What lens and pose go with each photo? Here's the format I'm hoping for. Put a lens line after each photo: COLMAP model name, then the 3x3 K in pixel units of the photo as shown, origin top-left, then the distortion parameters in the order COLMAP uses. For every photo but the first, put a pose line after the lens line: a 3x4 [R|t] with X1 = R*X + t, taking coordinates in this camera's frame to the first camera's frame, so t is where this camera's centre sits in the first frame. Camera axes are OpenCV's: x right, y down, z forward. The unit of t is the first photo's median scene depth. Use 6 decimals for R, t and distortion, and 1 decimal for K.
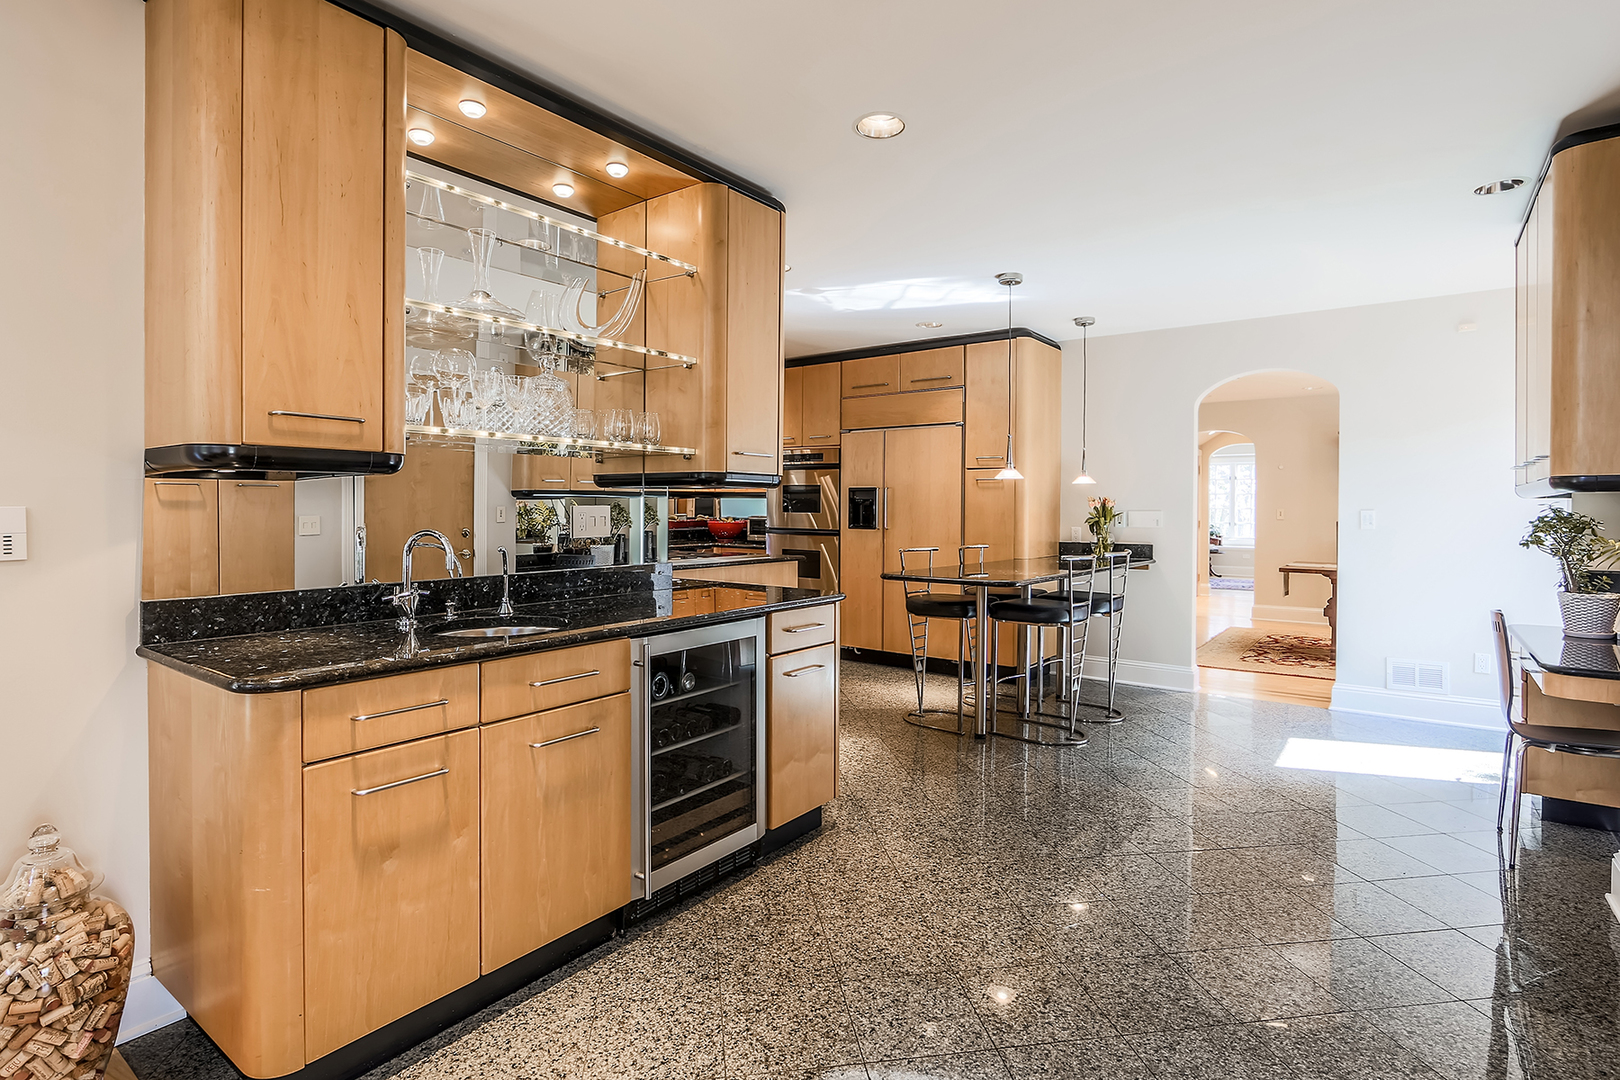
lens RADIAL K [[765.1, 0, 807.1], [0, 765.1, 506.4], [0, 0, 1]] dist [-0.000950, 0.000041]
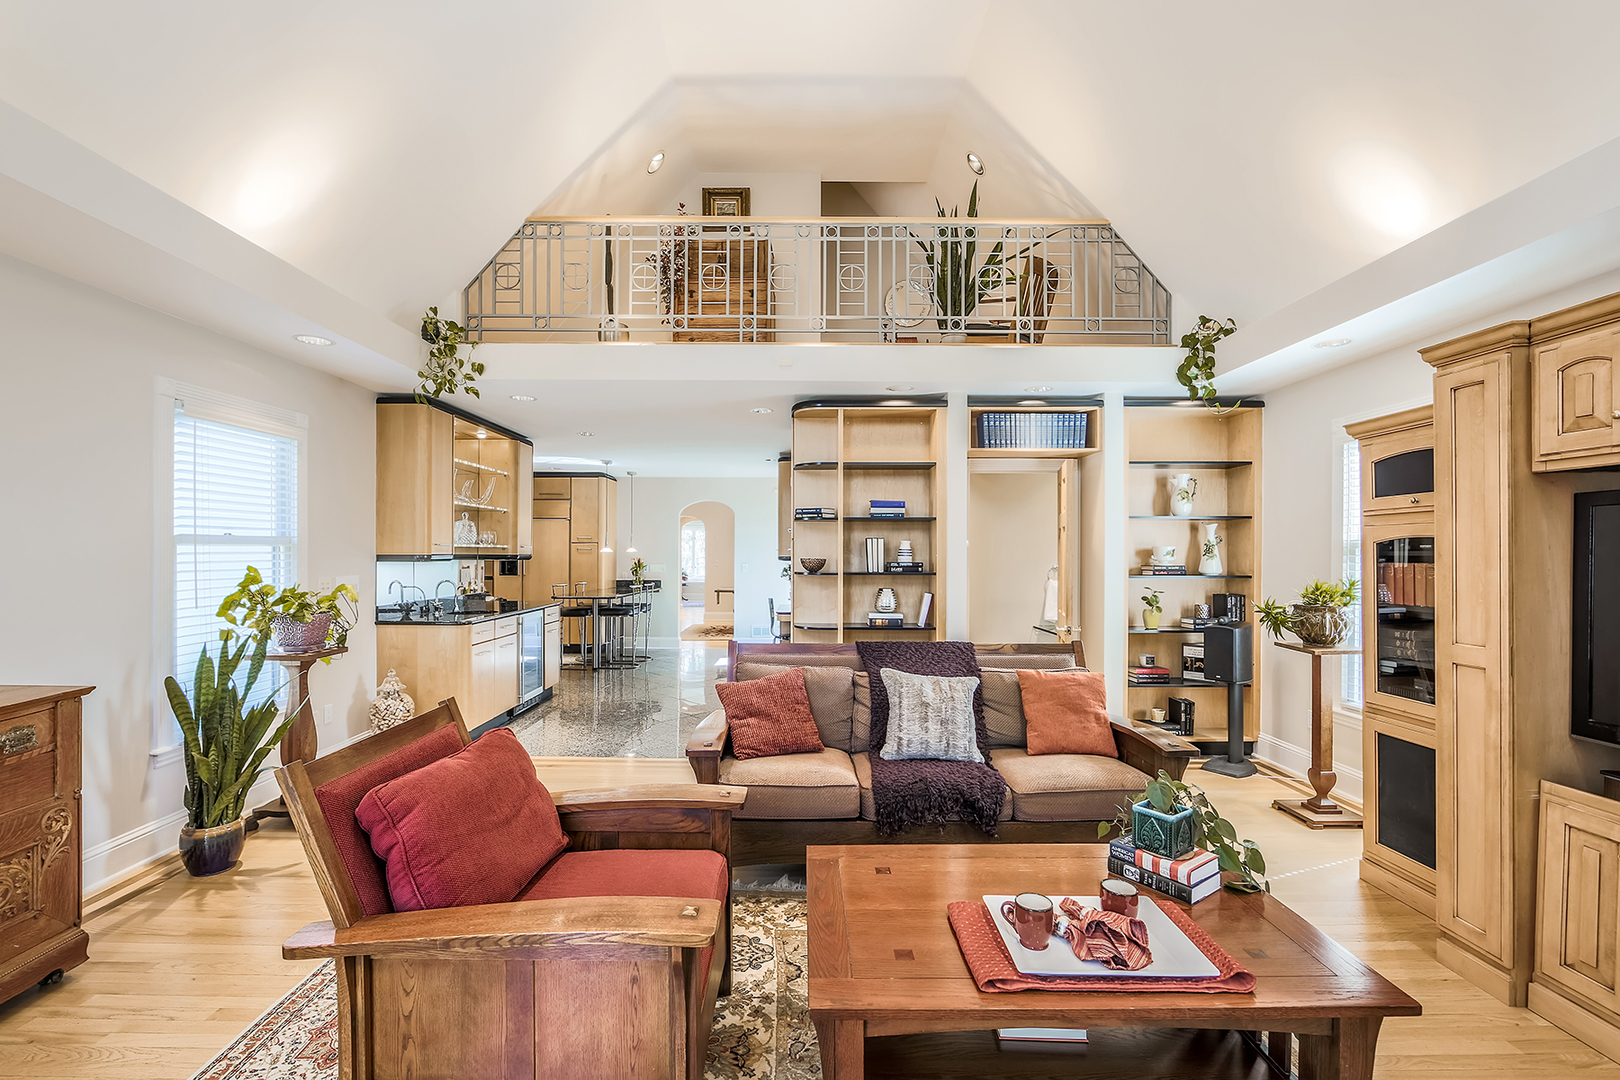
lens RADIAL K [[687.1, 0, 804.9], [0, 687.1, 548.8], [0, 0, 1]] dist [-0.003276, 0.000344]
pose [[0.783511, -0.000487, 0.621377, -0.385472], [0.001854, 0.999997, -0.001554, -0.030358], [-0.621375, 0.002370, 0.783510, -0.675380]]
